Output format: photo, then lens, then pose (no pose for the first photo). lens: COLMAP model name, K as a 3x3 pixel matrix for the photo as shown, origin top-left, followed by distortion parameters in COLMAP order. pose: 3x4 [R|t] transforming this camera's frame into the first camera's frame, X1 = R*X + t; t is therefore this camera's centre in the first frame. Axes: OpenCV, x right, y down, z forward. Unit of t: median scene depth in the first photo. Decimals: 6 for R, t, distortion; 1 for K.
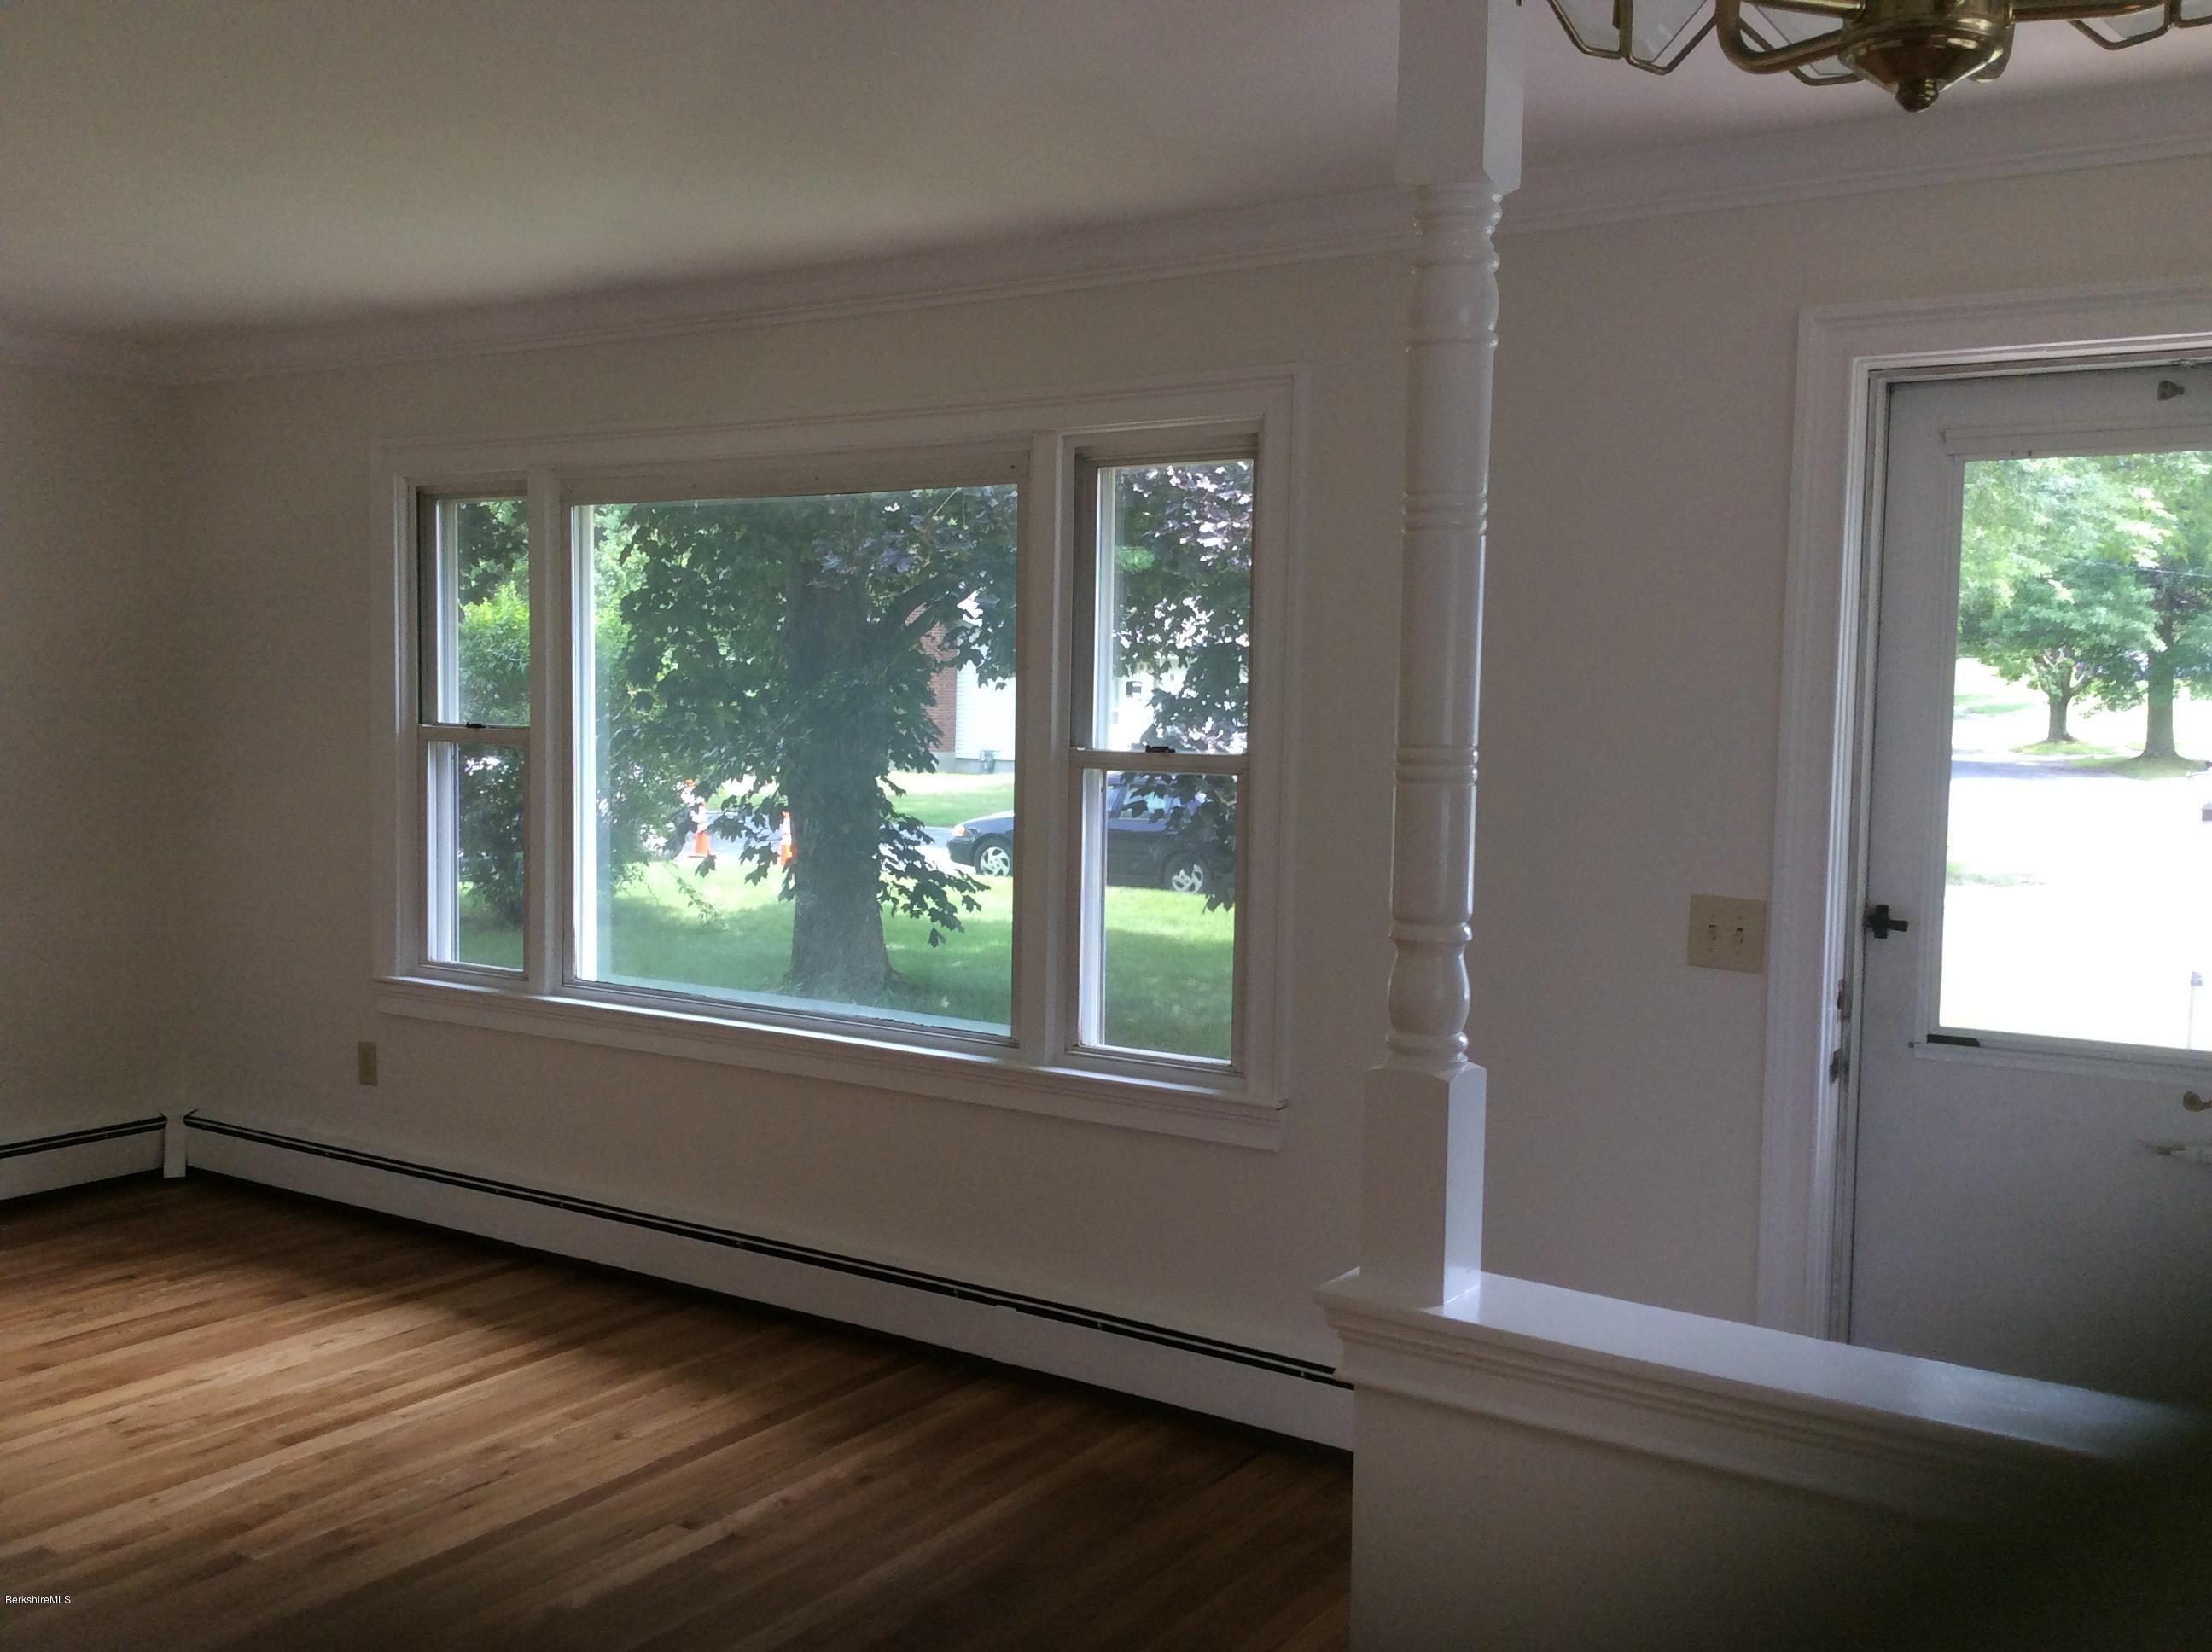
lens RADIAL K [[1999.8, 0, 1106.0], [0, 1999.8, 826.0], [0, 0, 1]] dist [0.000288, -0.004064]
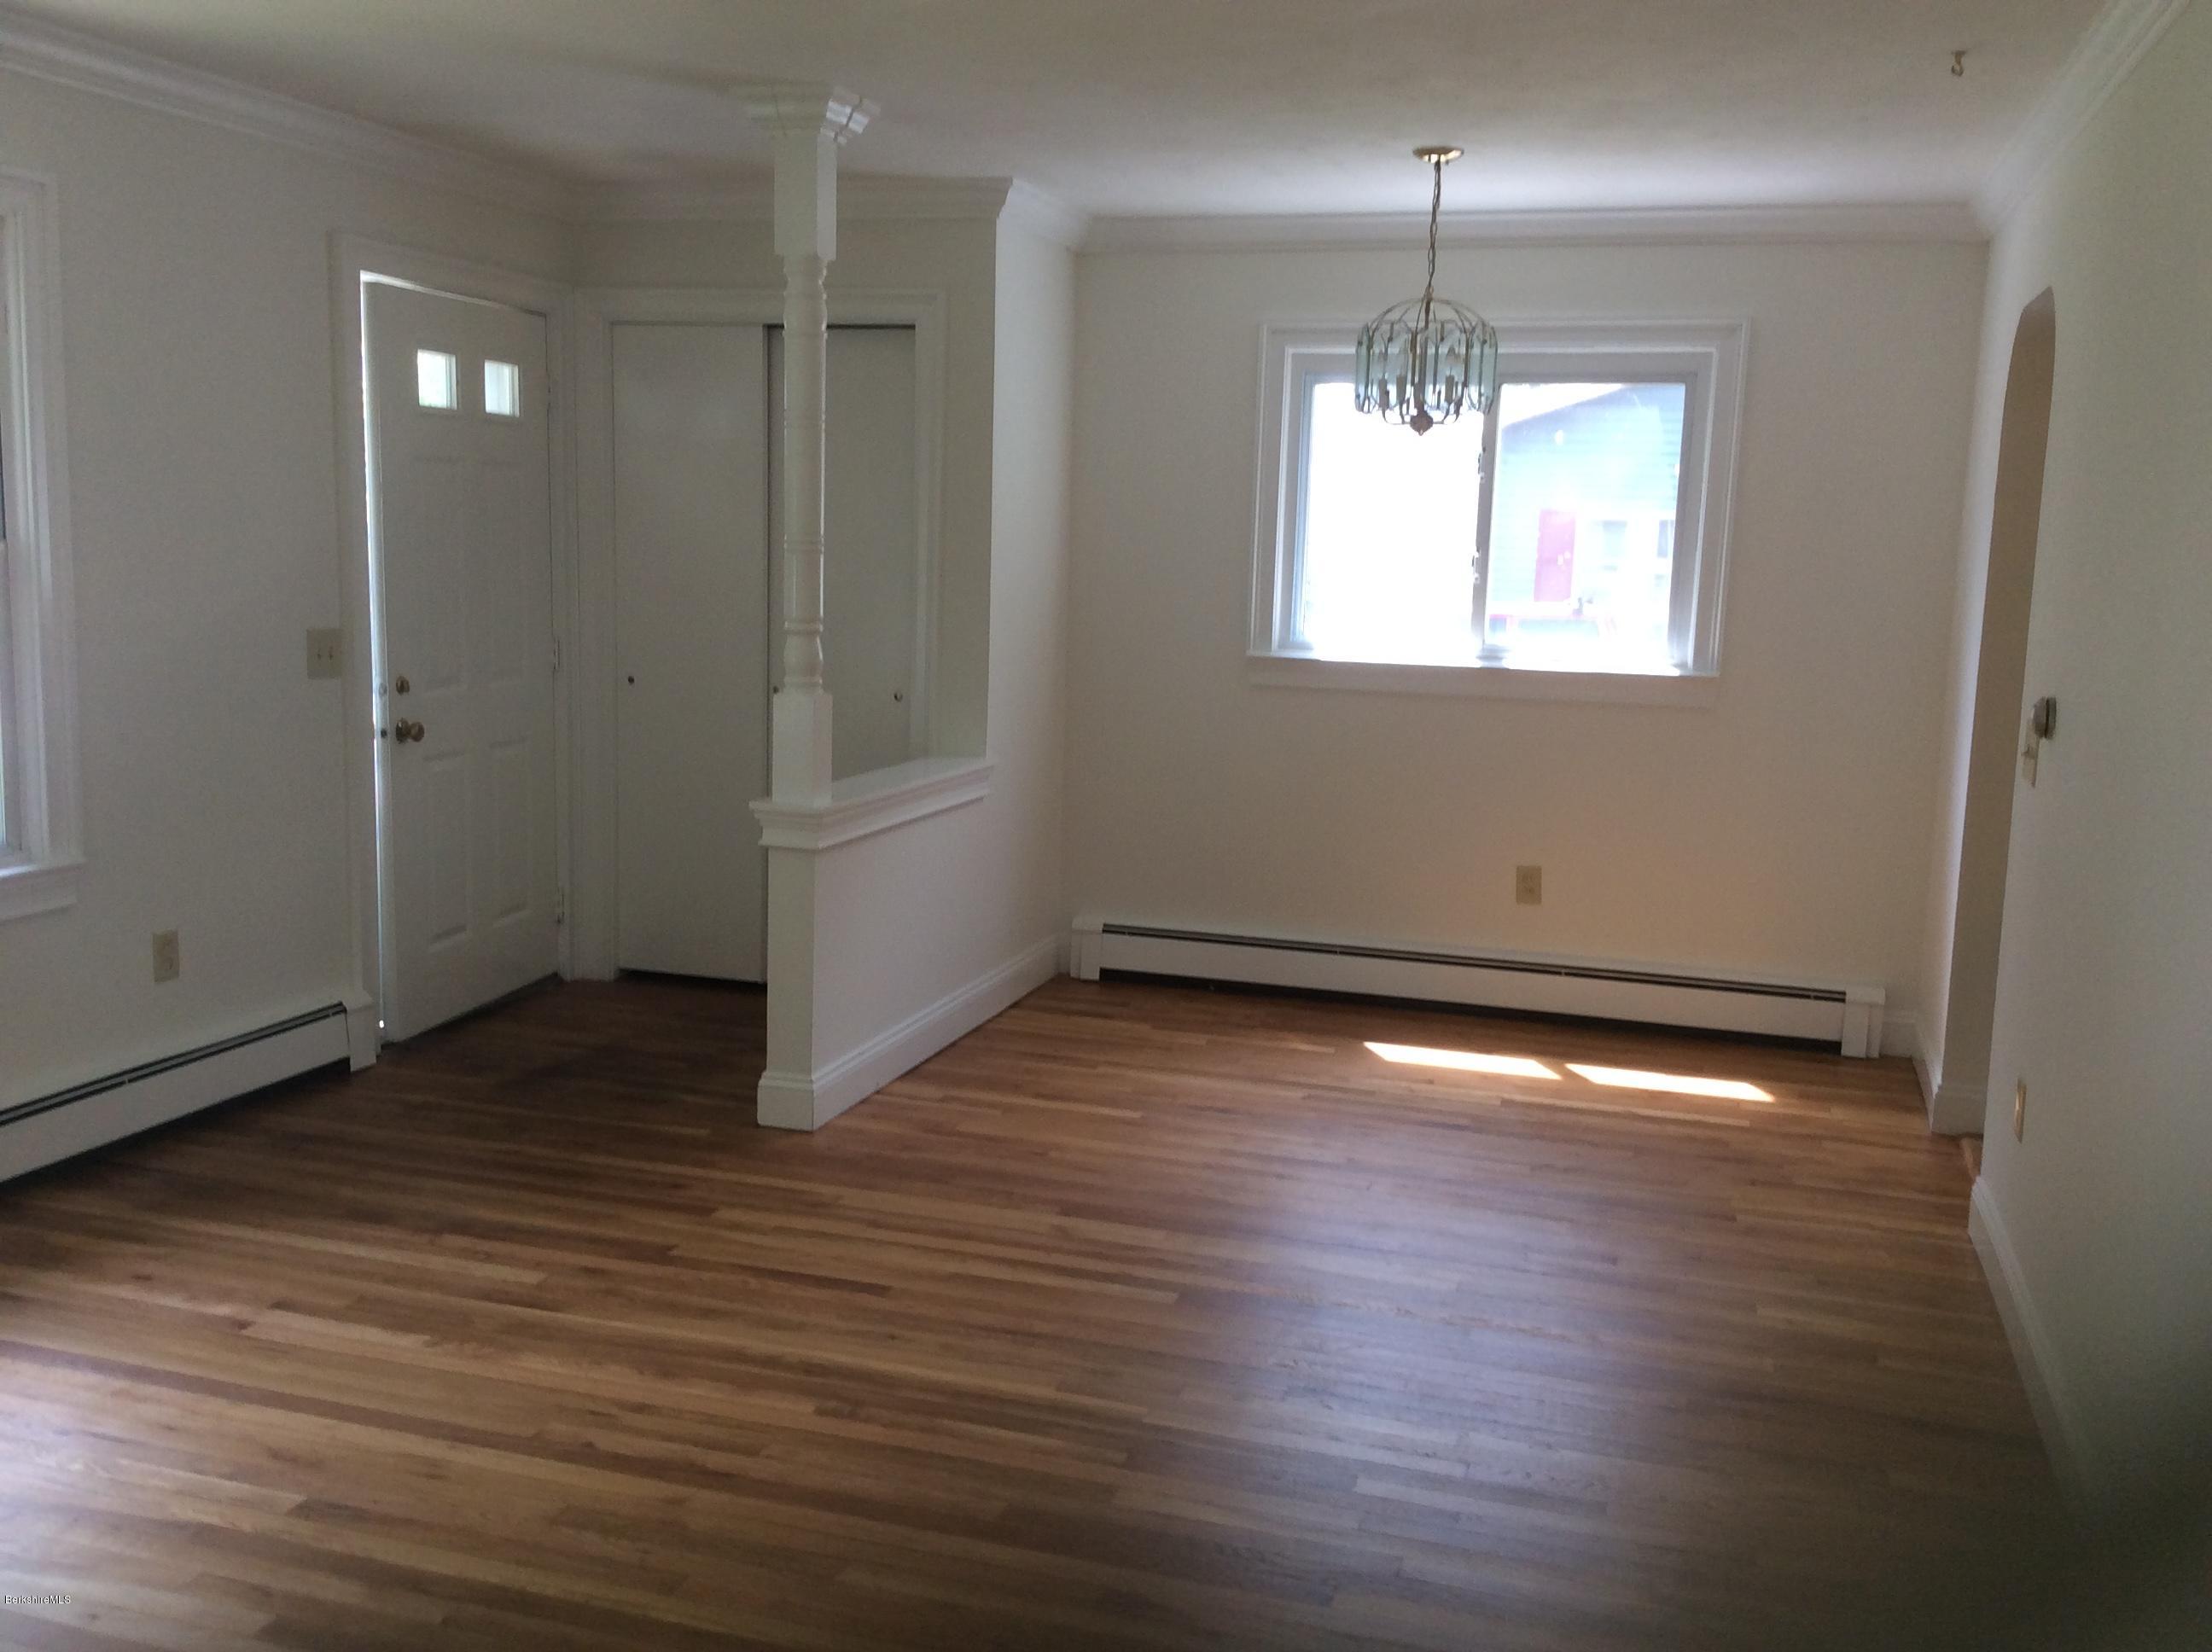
lens RADIAL K [[1999.8, 0, 1106.0], [0, 1999.8, 826.0], [0, 0, 1]] dist [0.000288, -0.004064]
pose [[-0.267740, -0.171179, 0.948163, -1.242167], [0.026097, 0.982441, 0.184737, -0.077588], [-0.963138, 0.074205, -0.258571, 0.819172]]
